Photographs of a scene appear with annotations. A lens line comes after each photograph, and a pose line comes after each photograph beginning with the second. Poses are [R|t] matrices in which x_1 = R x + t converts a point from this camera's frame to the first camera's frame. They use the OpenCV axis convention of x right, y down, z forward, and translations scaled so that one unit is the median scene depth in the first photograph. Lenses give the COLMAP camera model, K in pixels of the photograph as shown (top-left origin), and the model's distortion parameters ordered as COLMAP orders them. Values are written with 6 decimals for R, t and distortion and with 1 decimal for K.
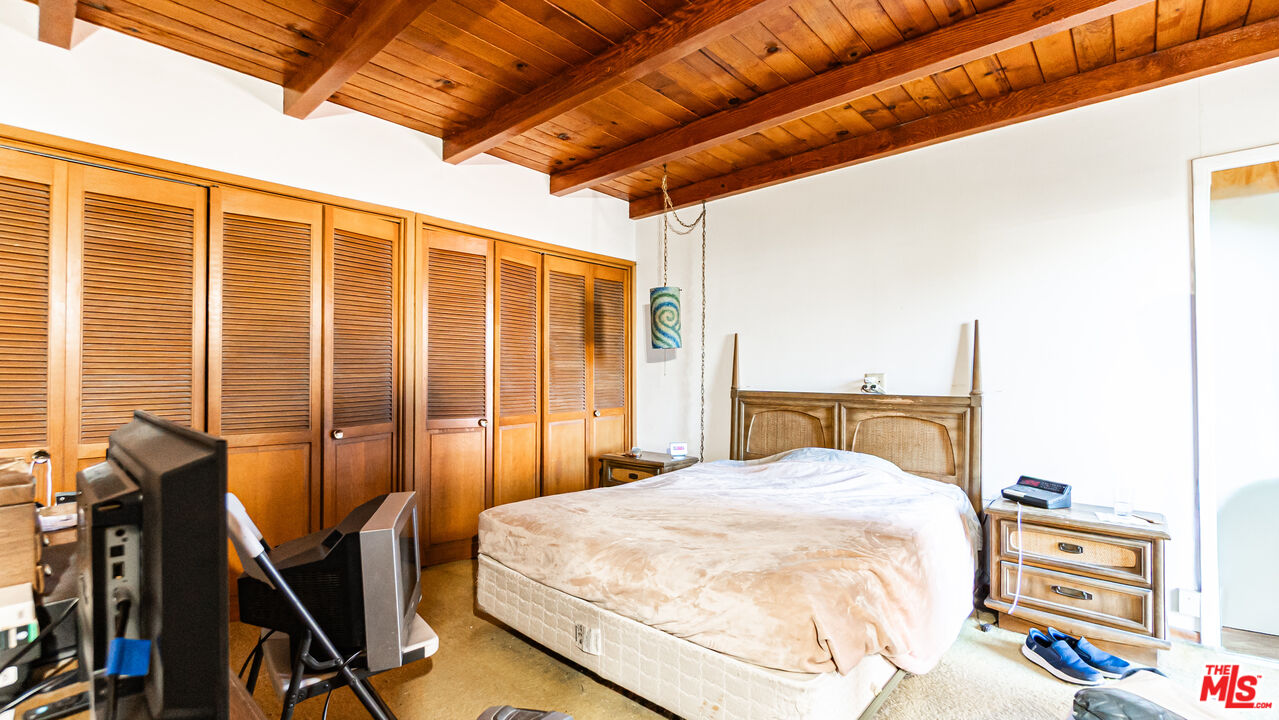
lens RADIAL K [[566.8, 0, 633.5], [0, 566.8, 352.7], [0, 0, 1]] dist [0.001502, 0.000346]
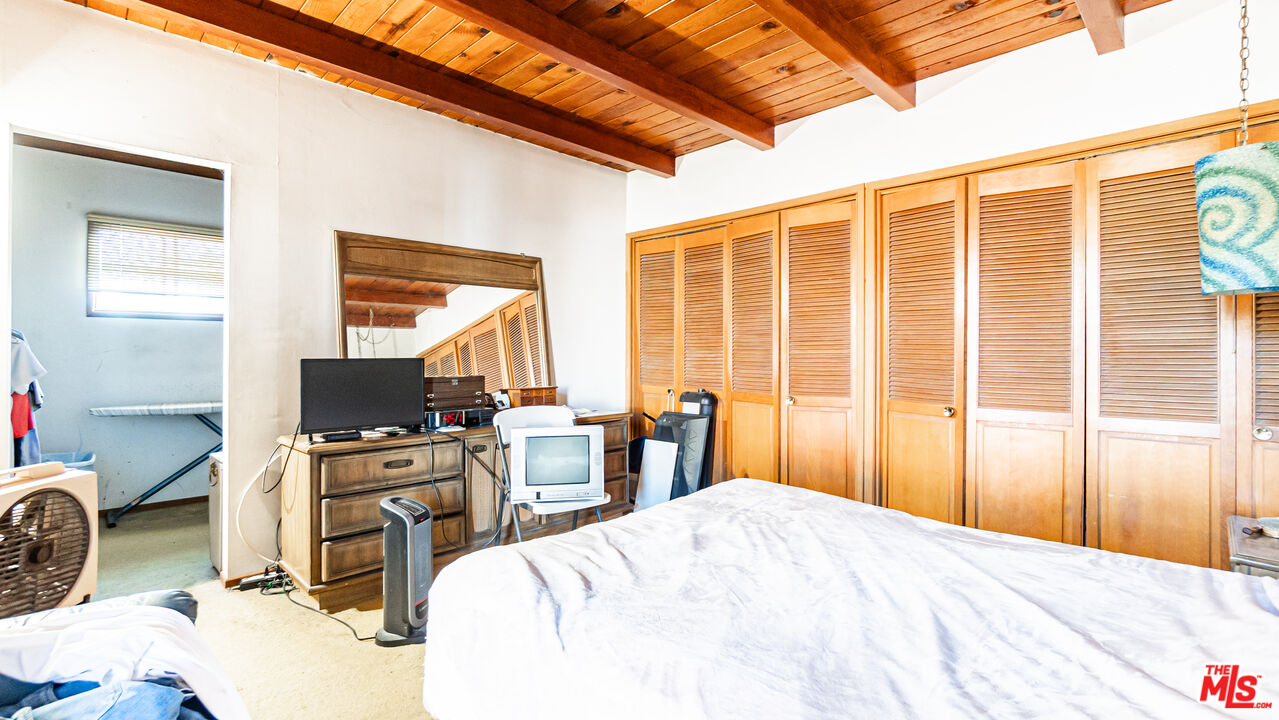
lens RADIAL K [[566.8, 0, 633.5], [0, 566.8, 352.7], [0, 0, 1]] dist [0.001502, 0.000346]
pose [[-0.049326, 0.003659, -0.998776, 0.525550], [0.032641, 0.999465, 0.002049, 0.022951], [0.998249, -0.032500, -0.049419, 0.566737]]
